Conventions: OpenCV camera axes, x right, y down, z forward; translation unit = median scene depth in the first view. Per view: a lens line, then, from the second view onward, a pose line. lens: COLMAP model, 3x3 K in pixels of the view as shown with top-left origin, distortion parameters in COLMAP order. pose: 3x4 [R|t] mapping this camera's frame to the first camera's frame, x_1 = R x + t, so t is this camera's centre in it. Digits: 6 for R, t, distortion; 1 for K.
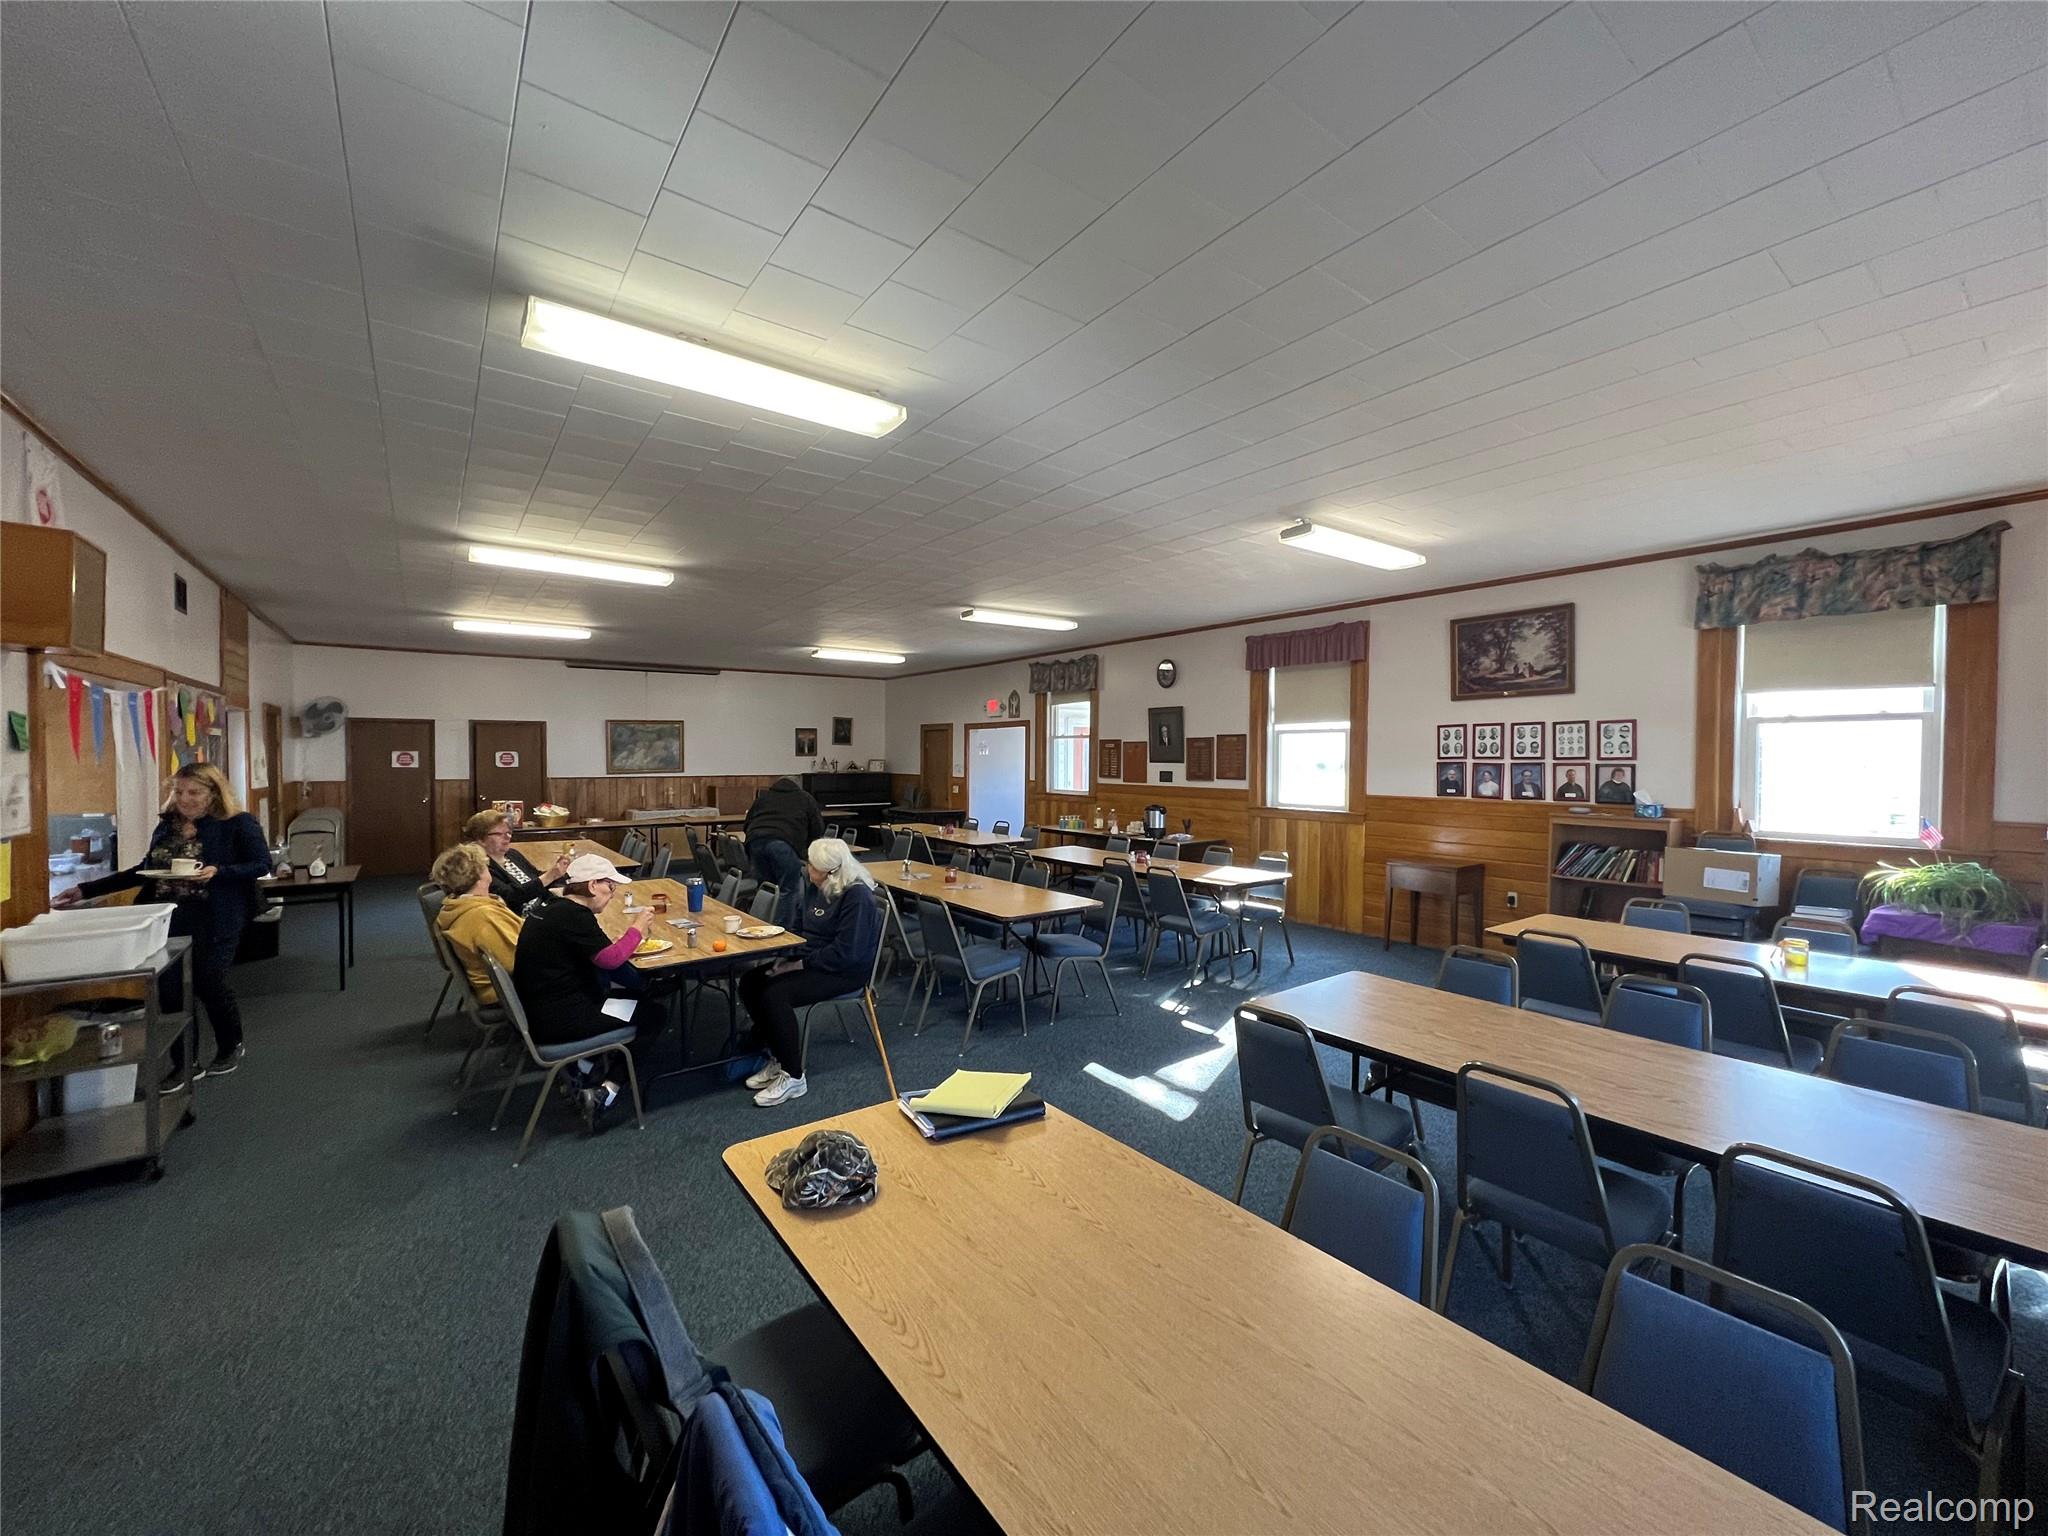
lens RADIAL K [[816.8, 0, 1024.5], [0, 816.8, 770.0], [0, 0, 1]] dist [-0.002430, -0.000029]
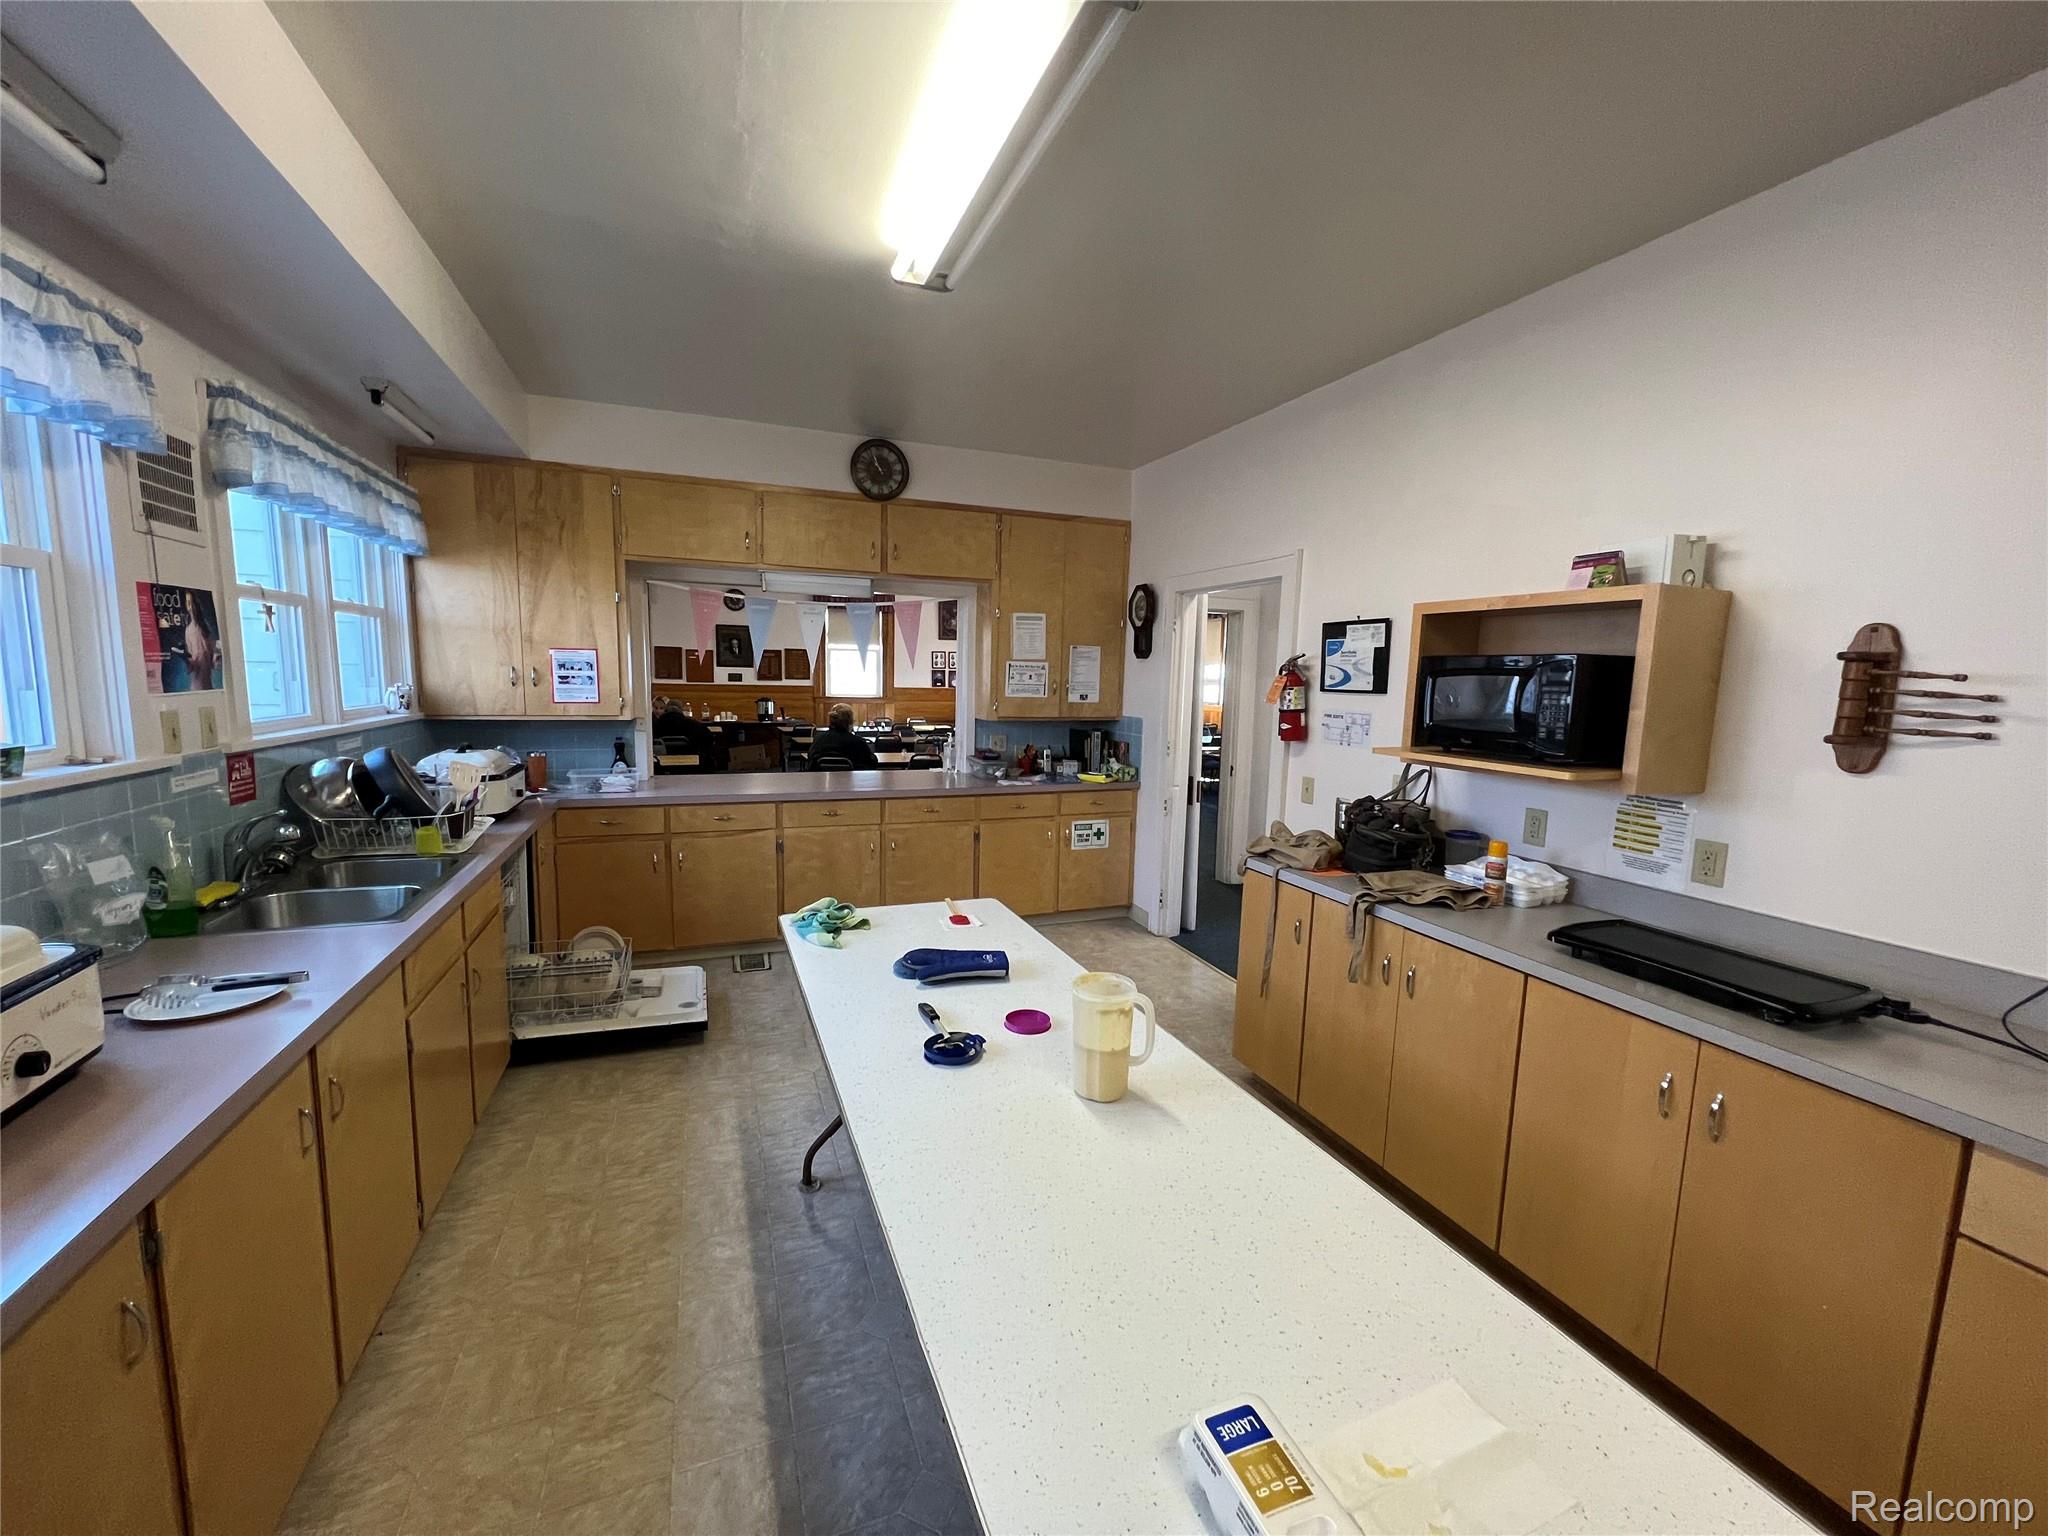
lens RADIAL K [[817.5, 0, 1026.9], [0, 817.5, 771.4], [0, 0, 1]] dist [-0.000155, 0.000012]
pose [[0.266276, -0.118997, 0.956523, -1.027747], [-0.010531, 0.991932, 0.126333, -0.013816], [-0.963839, -0.043713, 0.262875, 0.176842]]
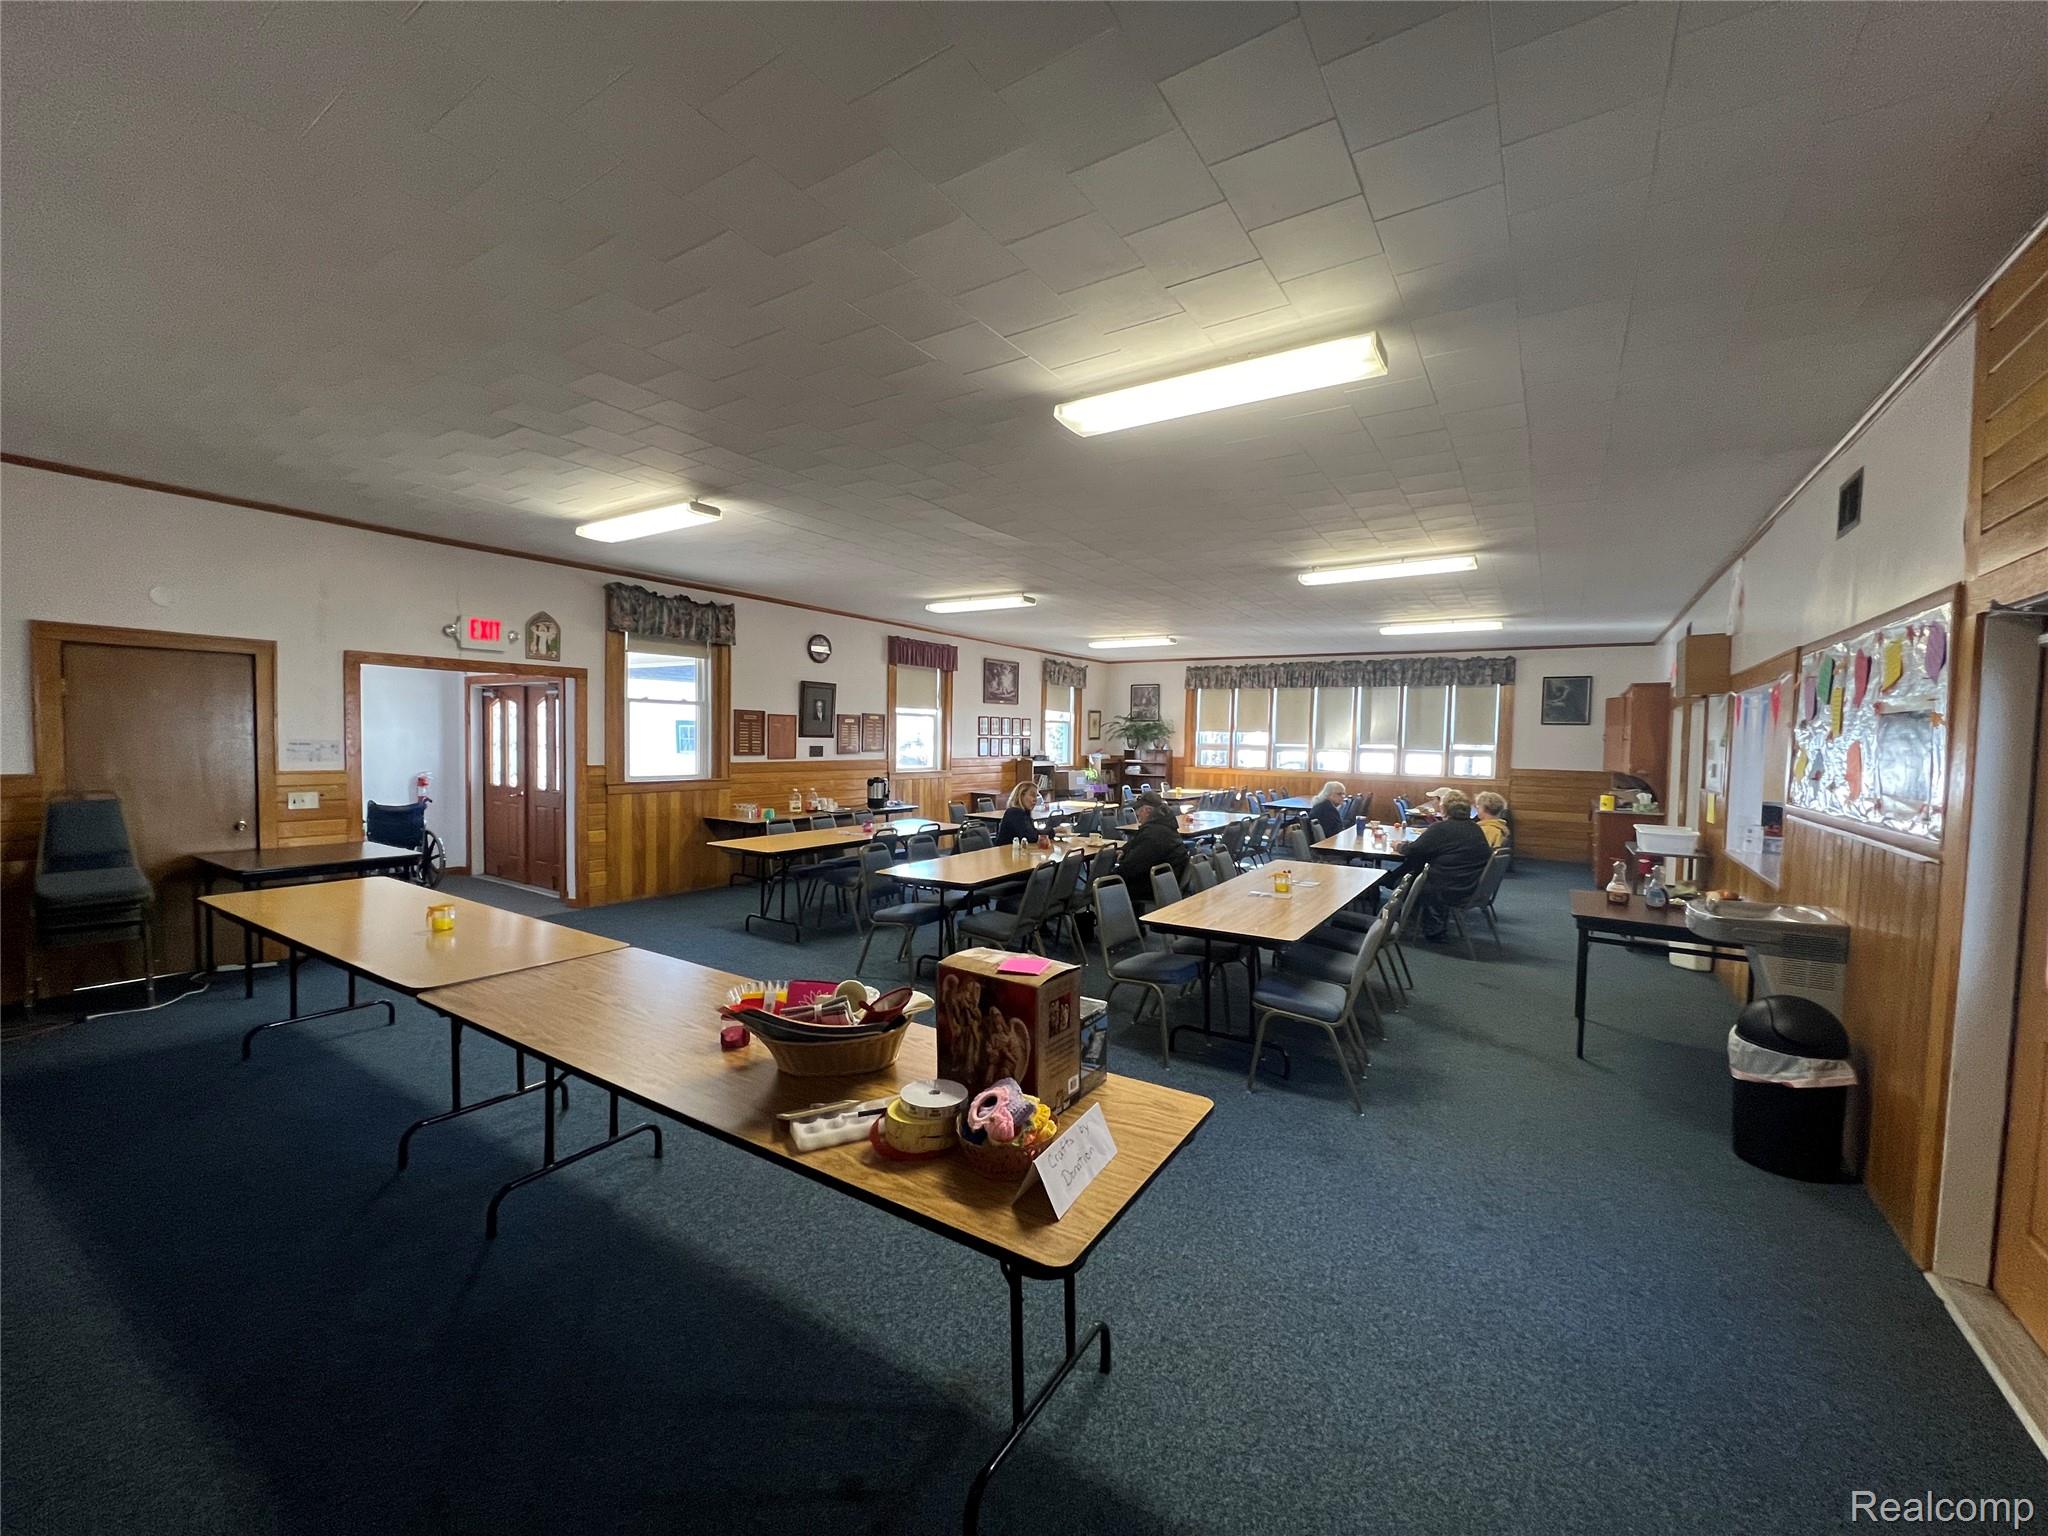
lens RADIAL K [[817.5, 0, 1014.9], [0, 817.5, 769.3], [0, 0, 1]] dist [-0.000155, 0.000012]
pose [[-0.345149, -0.051559, 0.937131, -0.870755], [-0.007949, 0.998615, 0.052014, -0.024710], [-0.938514, 0.010504, -0.345081, 1.138732]]
